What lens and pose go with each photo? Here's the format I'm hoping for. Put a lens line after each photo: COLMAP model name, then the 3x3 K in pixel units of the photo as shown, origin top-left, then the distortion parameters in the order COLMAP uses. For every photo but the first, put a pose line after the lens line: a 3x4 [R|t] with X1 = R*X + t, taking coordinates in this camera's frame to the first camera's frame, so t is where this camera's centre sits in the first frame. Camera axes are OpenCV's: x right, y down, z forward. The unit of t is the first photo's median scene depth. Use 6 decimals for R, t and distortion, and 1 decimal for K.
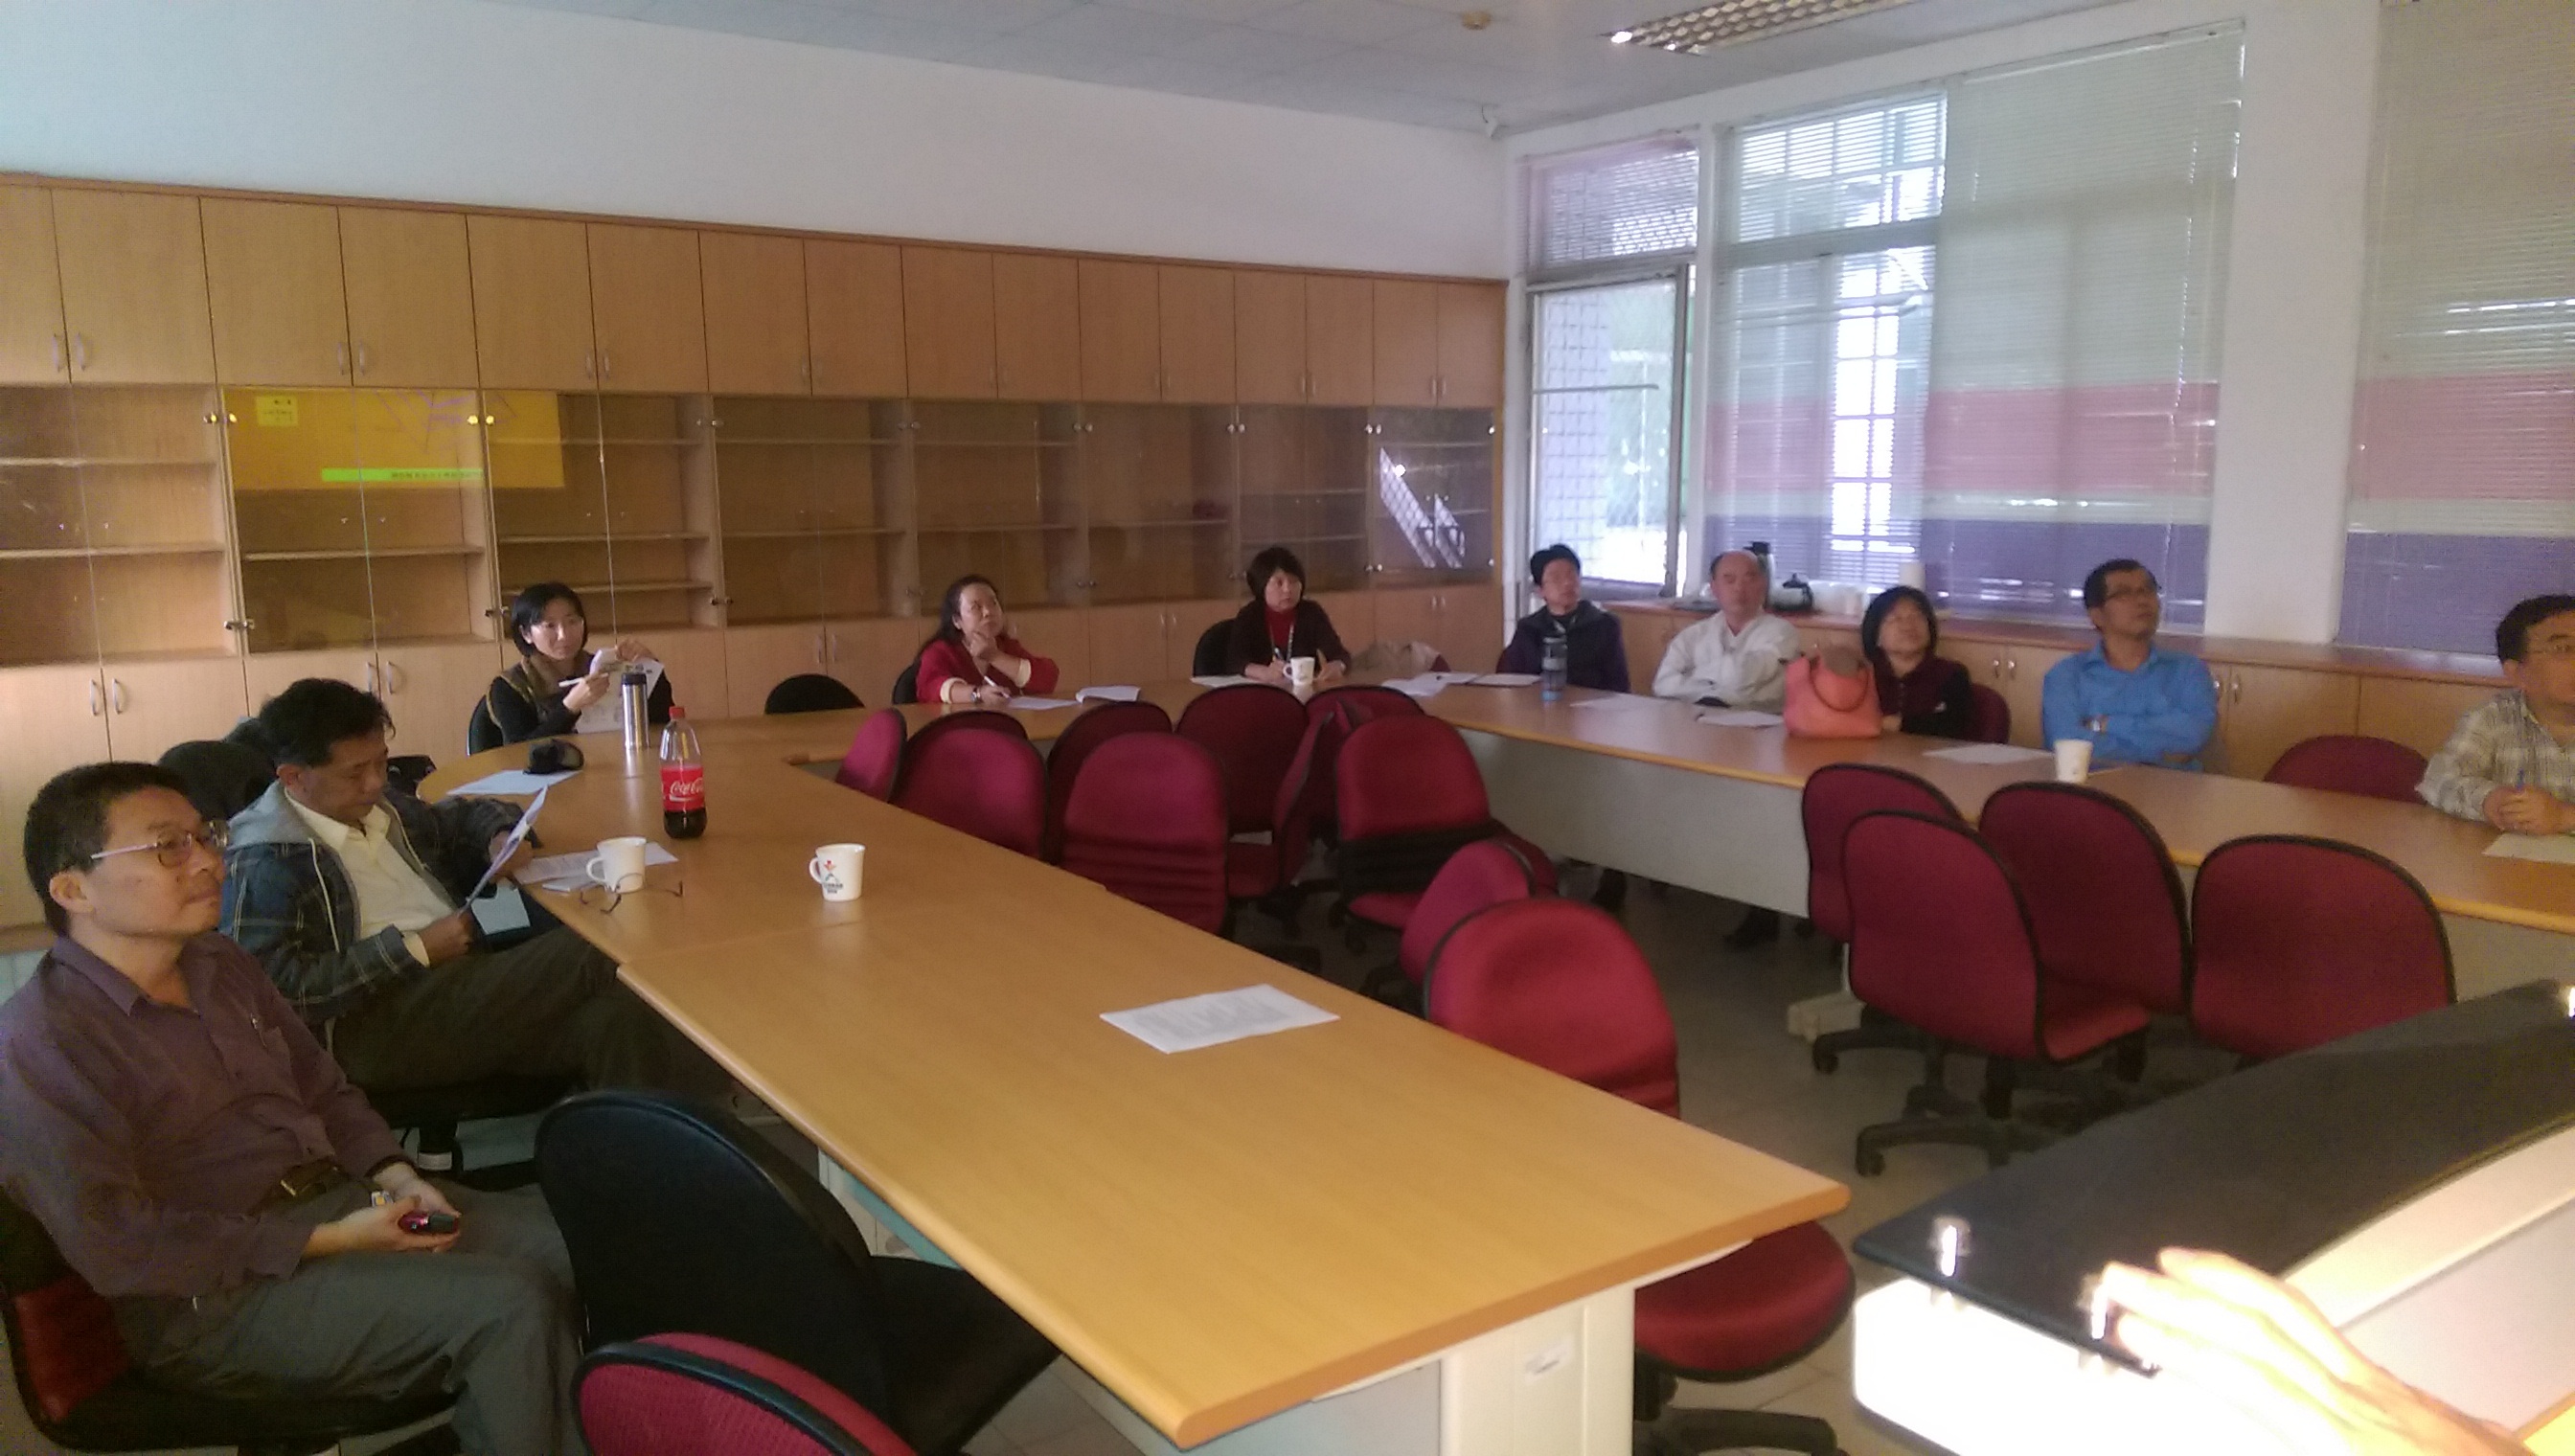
lens RADIAL K [[1852.5, 0, 1289.4], [0, 1852.5, 723.5], [0, 0, 1]] dist [0.014644, -0.032315]
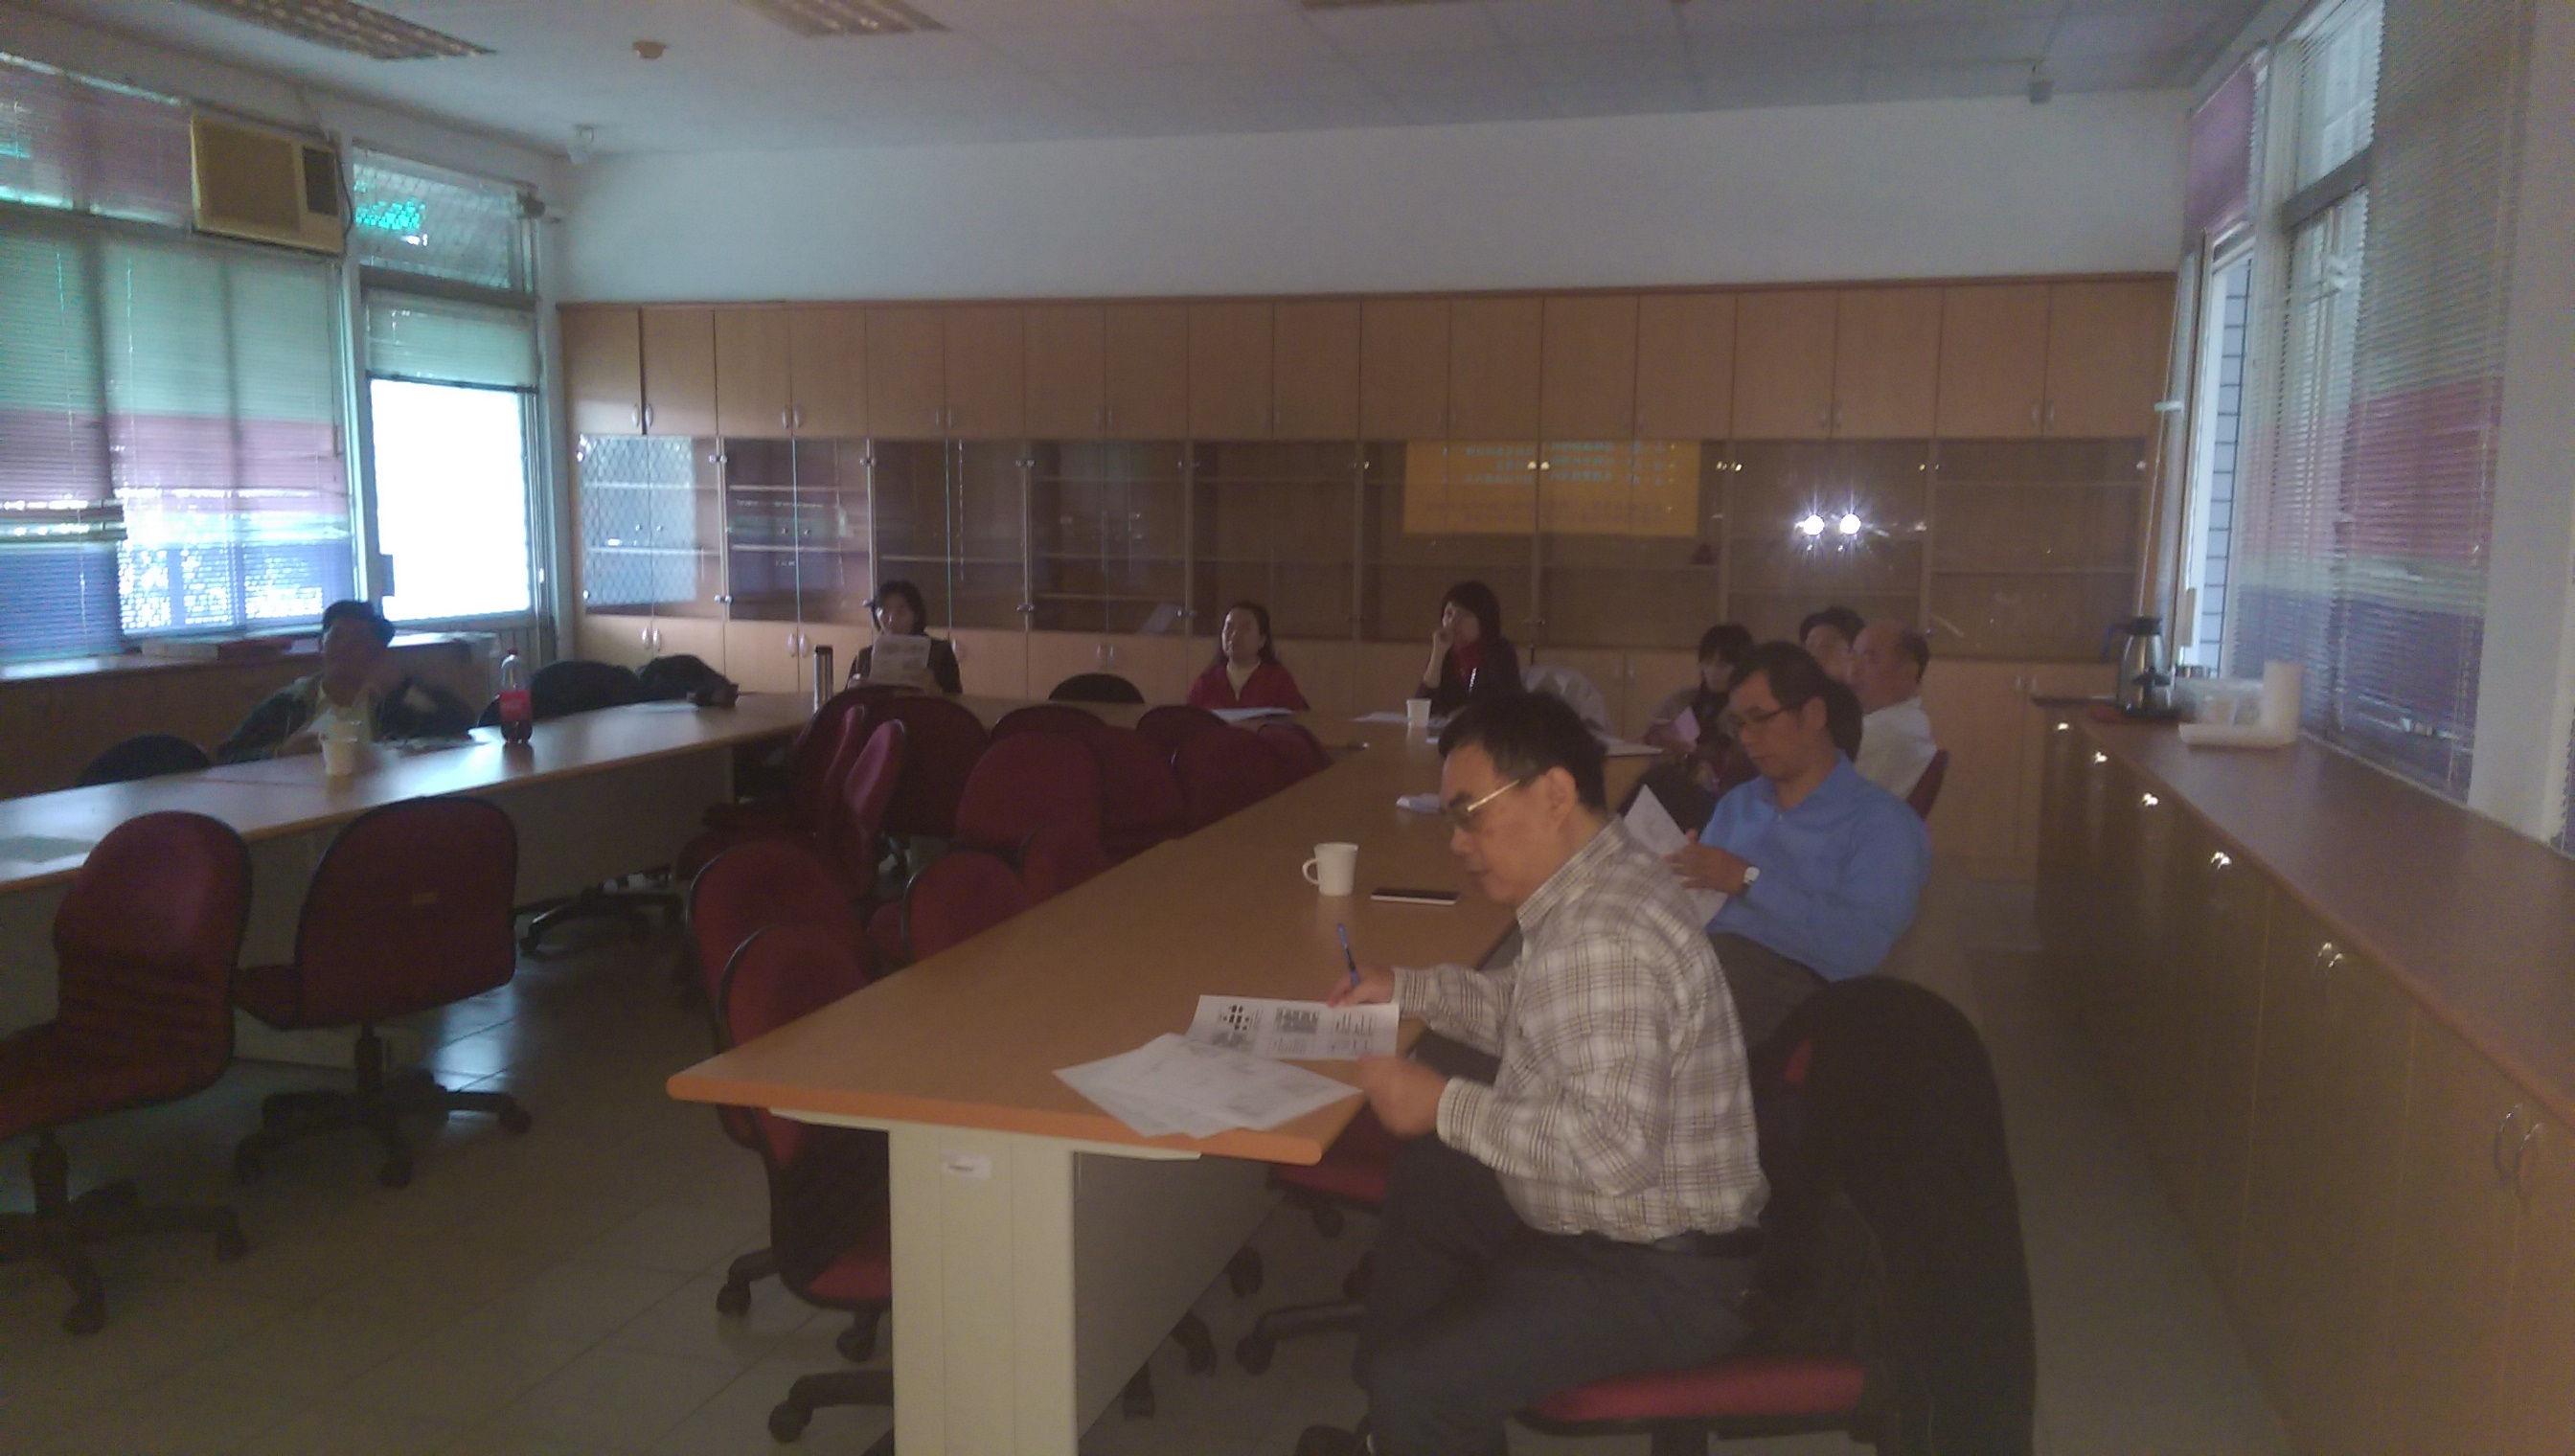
lens RADIAL K [[1852.5, 0, 1289.1], [0, 1852.5, 741.5], [0, 0, 1]] dist [0.014644, -0.032315]
pose [[0.638660, 0.109028, -0.761726, 0.645710], [-0.122345, 0.991707, 0.039367, -0.038061], [0.759701, 0.068051, 0.646702, 0.279741]]
